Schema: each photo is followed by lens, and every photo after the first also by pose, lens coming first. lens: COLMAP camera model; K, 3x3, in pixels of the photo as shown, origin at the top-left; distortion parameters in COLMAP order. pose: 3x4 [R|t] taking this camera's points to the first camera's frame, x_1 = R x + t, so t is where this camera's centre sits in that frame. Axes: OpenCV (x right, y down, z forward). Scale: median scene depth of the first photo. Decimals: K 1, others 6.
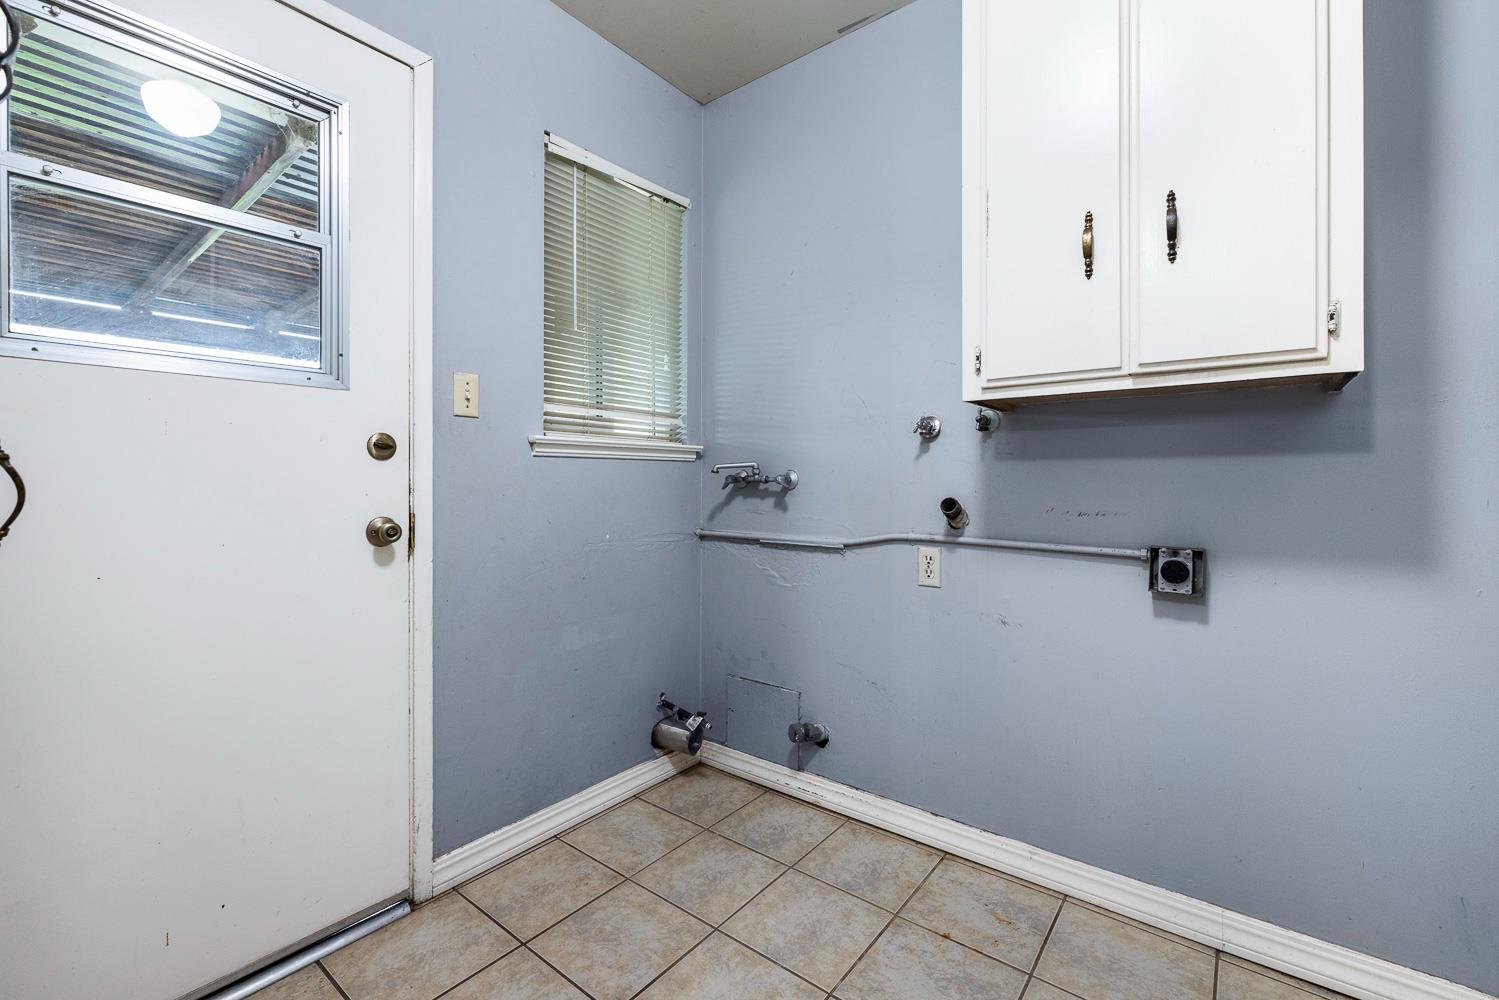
lens RADIAL K [[630.2, 0, 757.8], [0, 630.2, 483.2], [0, 0, 1]] dist [-0.001003, 0.000597]
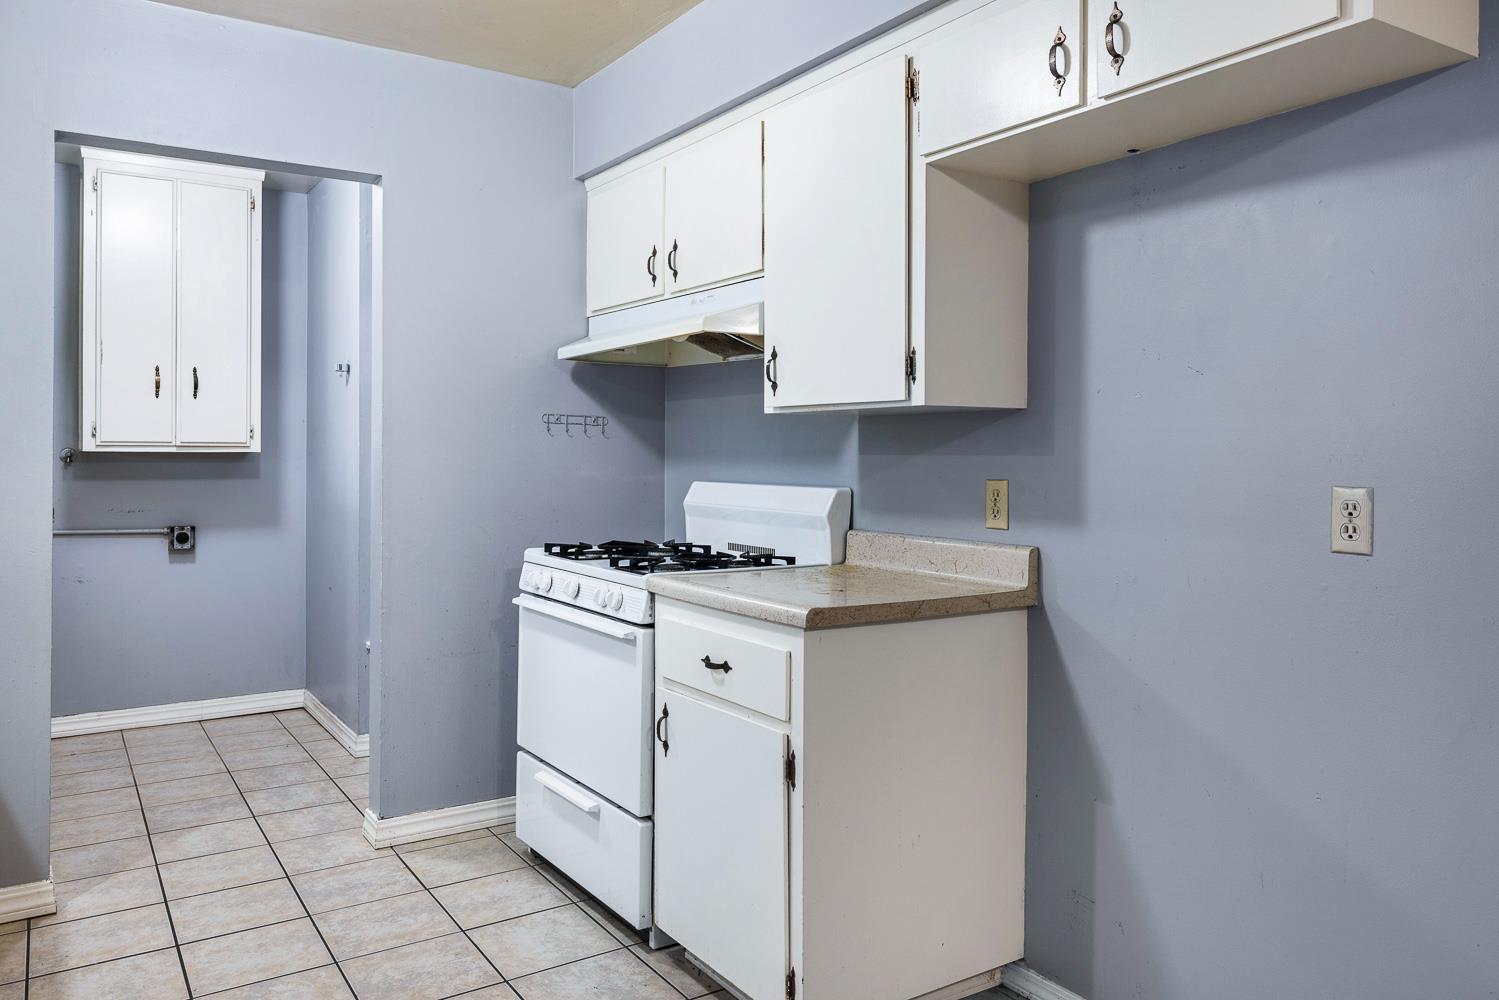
lens RADIAL K [[1082.8, 0, 765.2], [0, 1082.8, 450.9], [0, 0, 1]] dist [0.002756, -0.002387]
pose [[0.311786, 0.001497, 0.950151, -1.965342], [-0.005122, 0.999987, 0.000105, -0.140635], [-0.950139, -0.004900, 0.311789, -1.770354]]
